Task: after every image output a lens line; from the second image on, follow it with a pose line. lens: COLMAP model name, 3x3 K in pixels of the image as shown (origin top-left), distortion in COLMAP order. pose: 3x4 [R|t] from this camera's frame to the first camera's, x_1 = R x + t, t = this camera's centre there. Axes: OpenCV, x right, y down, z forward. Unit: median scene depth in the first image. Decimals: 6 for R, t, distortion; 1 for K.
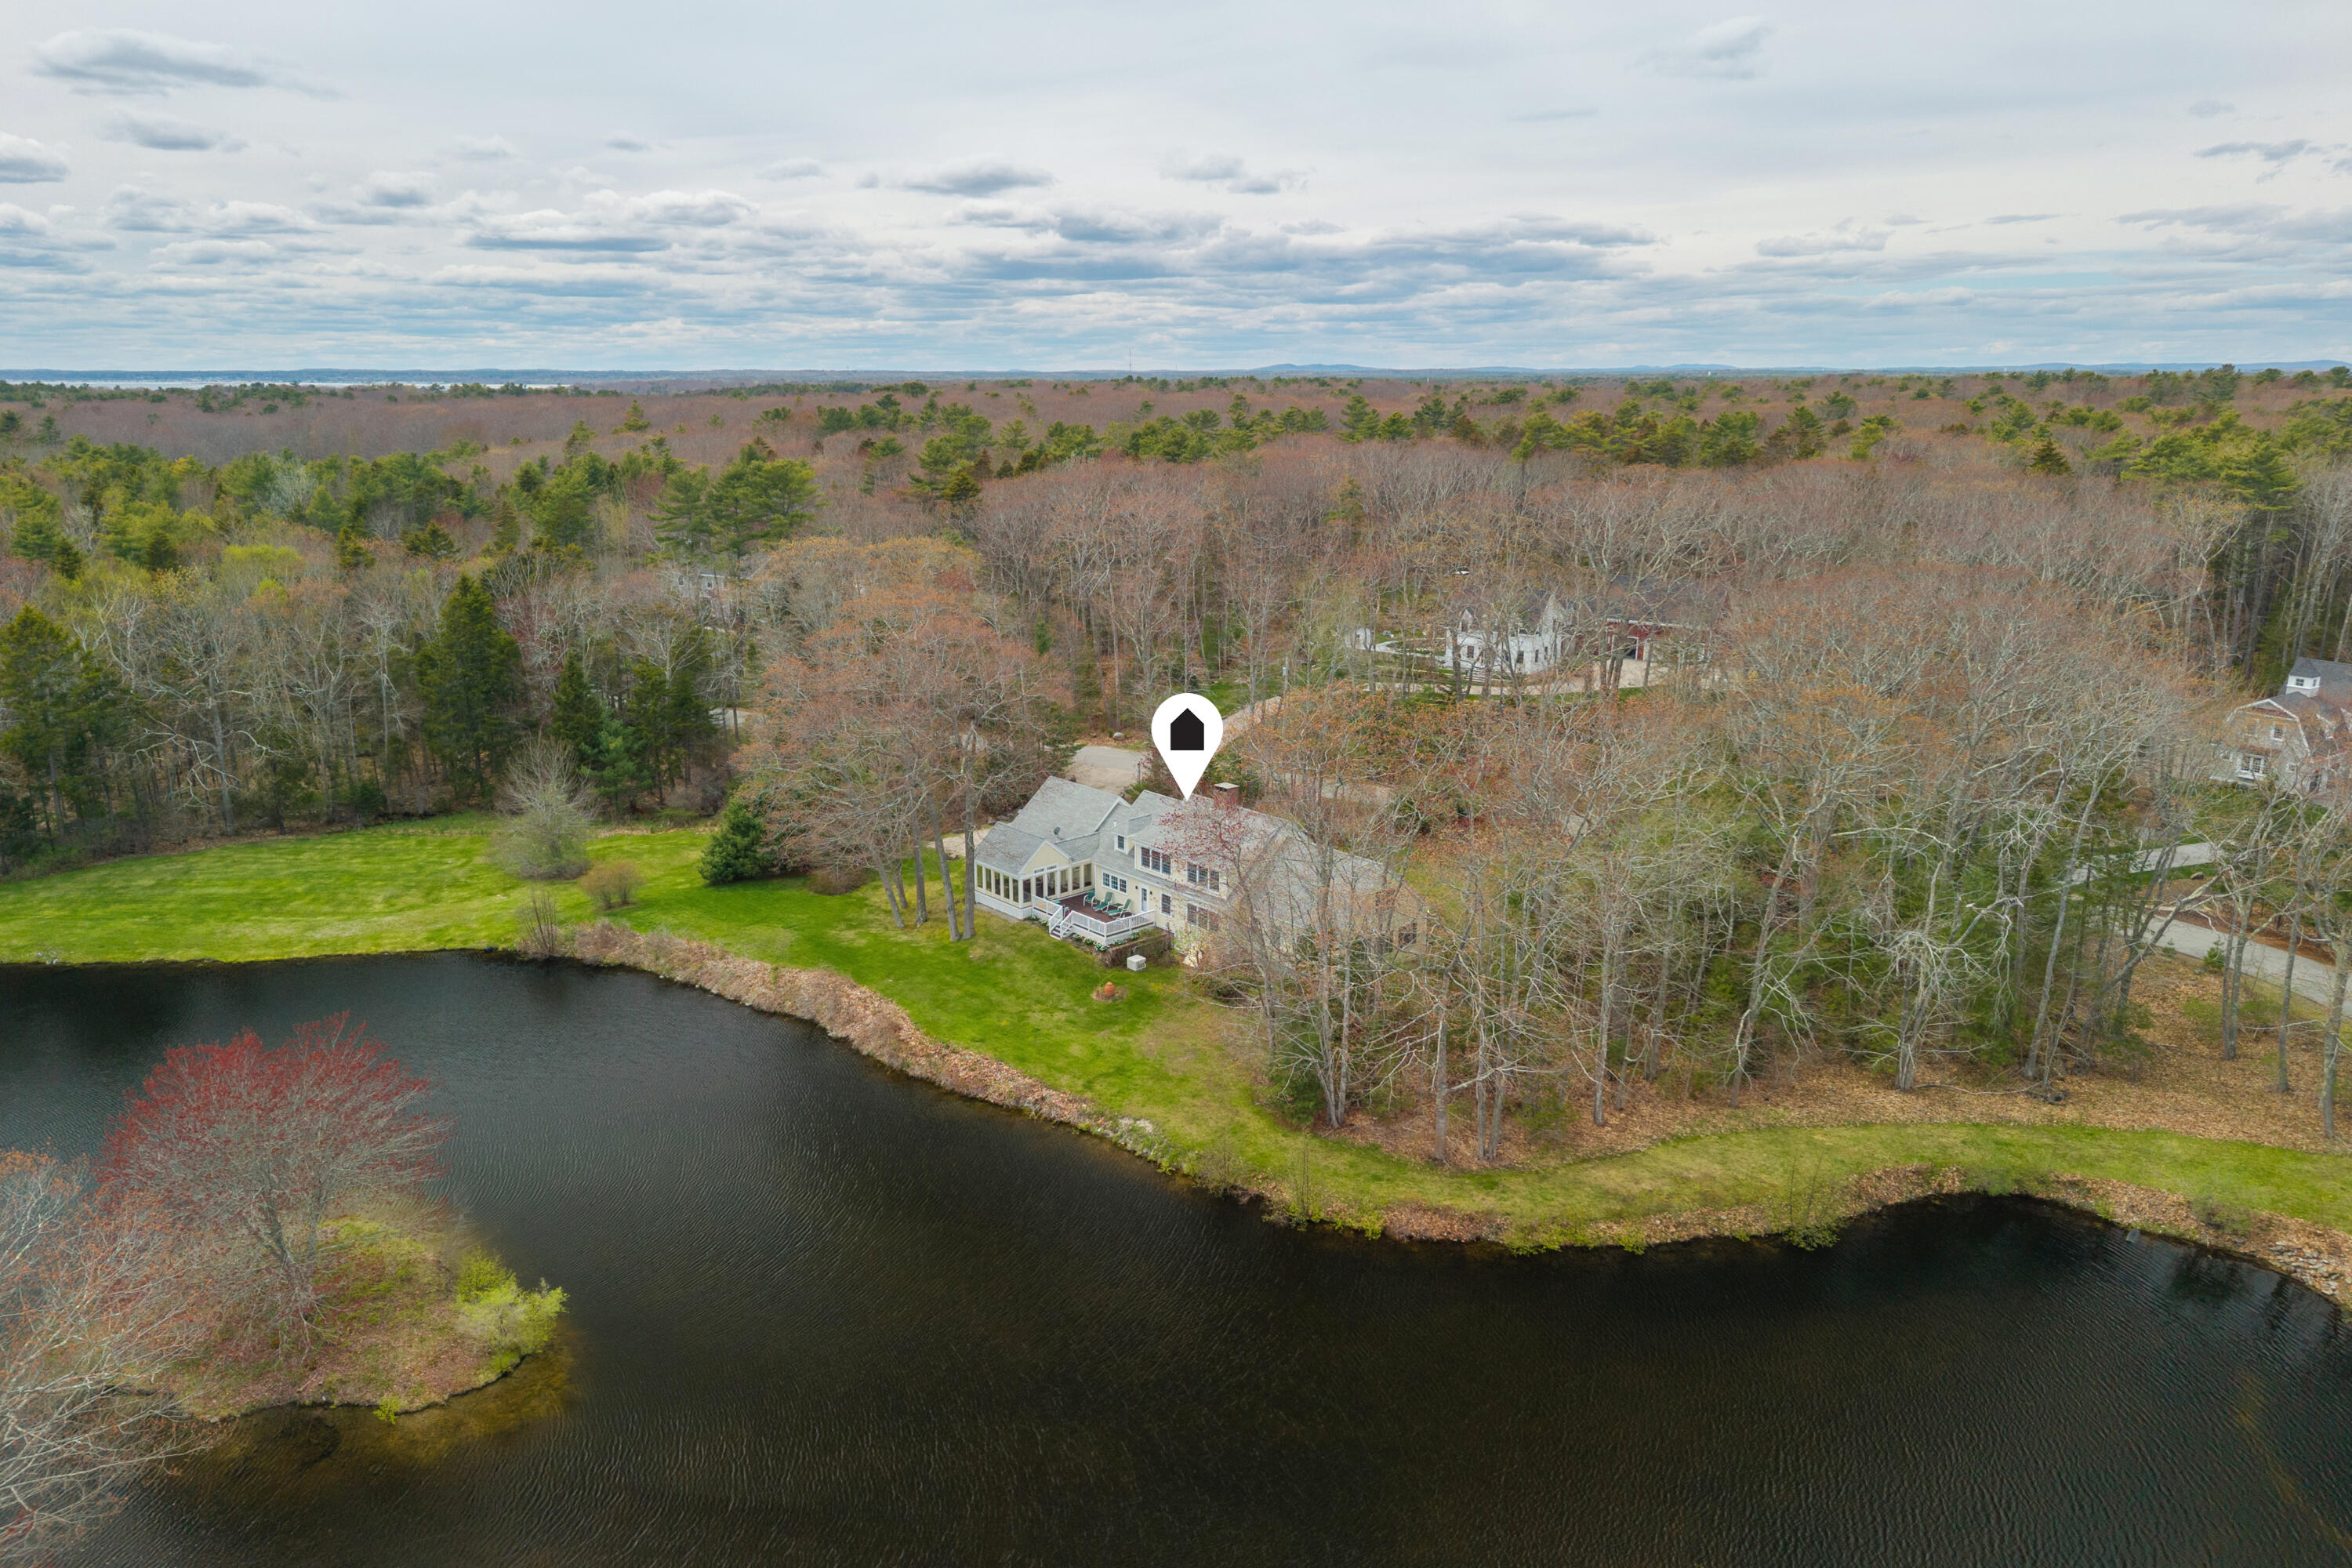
lens RADIAL K [[1616.8, 0, 1176.0], [0, 1616.8, 784.0], [0, 0, 1]] dist [-0.005245, -0.022575]
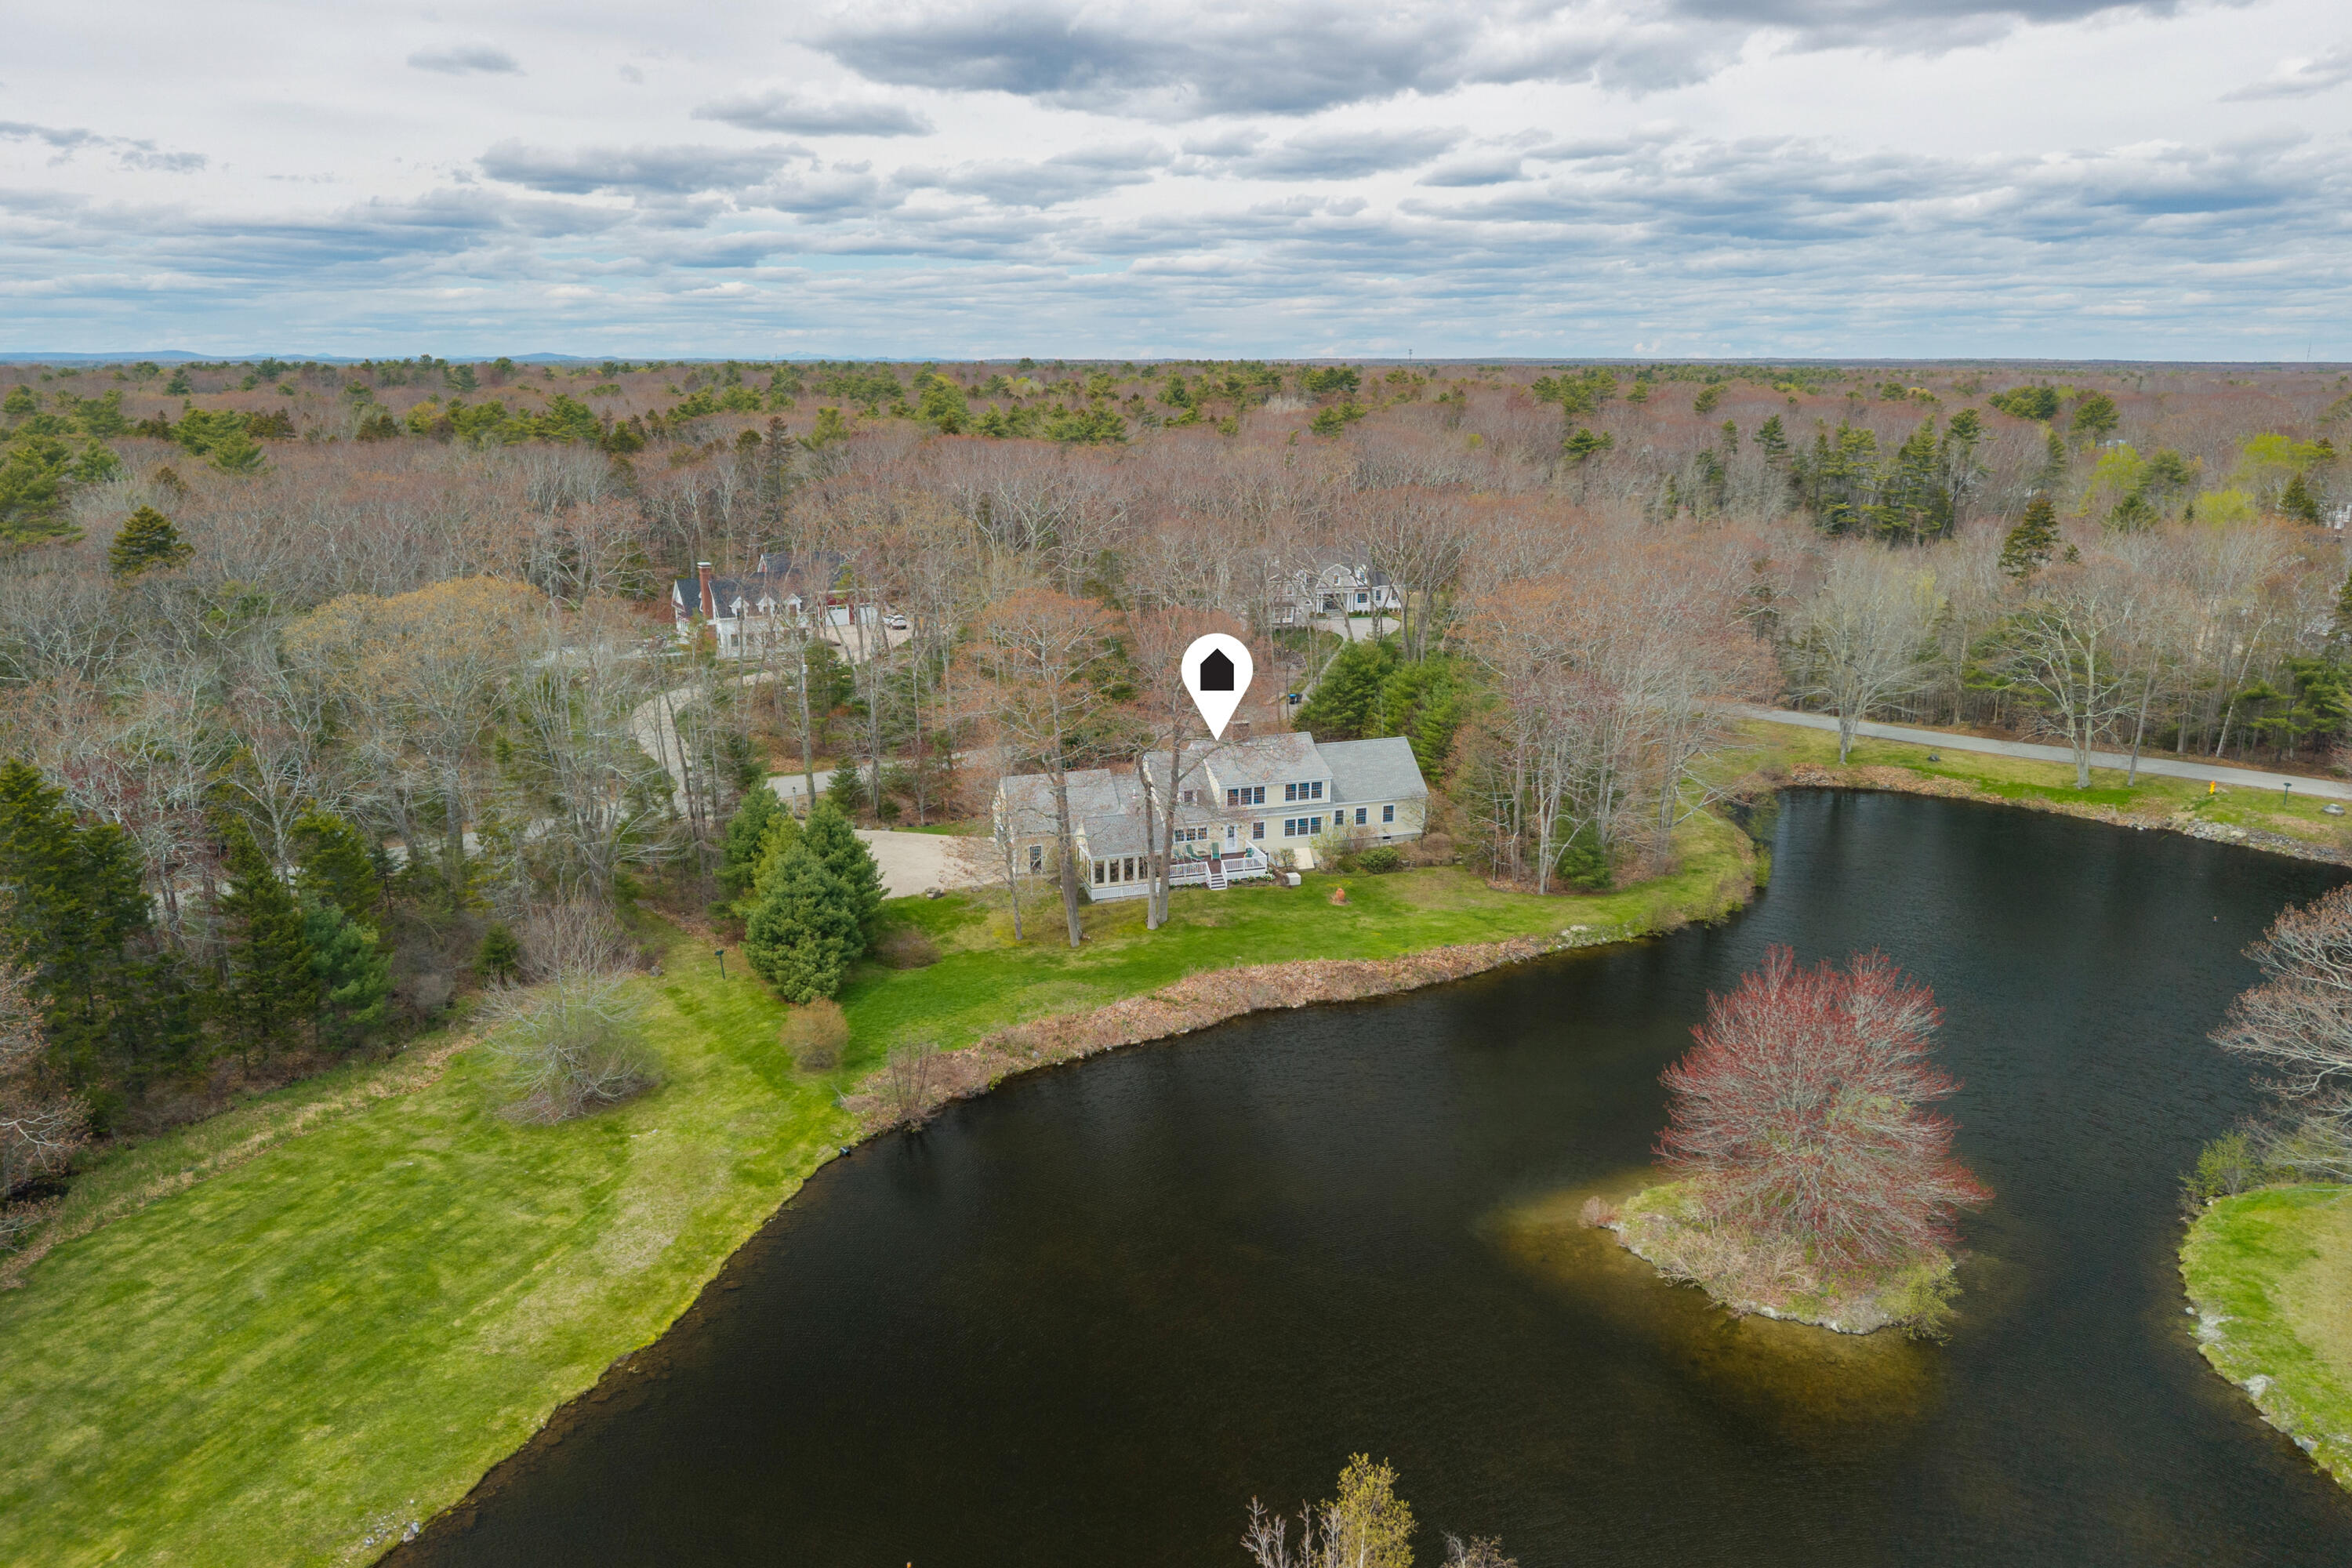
lens RADIAL K [[1649.2, 0, 1176.0], [0, 1649.2, 784.0], [0, 0, 1]] dist [0.066581, -0.095583]
pose [[0.332072, -0.205960, 0.920494, -0.955564], [0.209749, 0.967561, 0.140823, -0.115897], [-0.919638, 0.146309, 0.364500, 0.555774]]
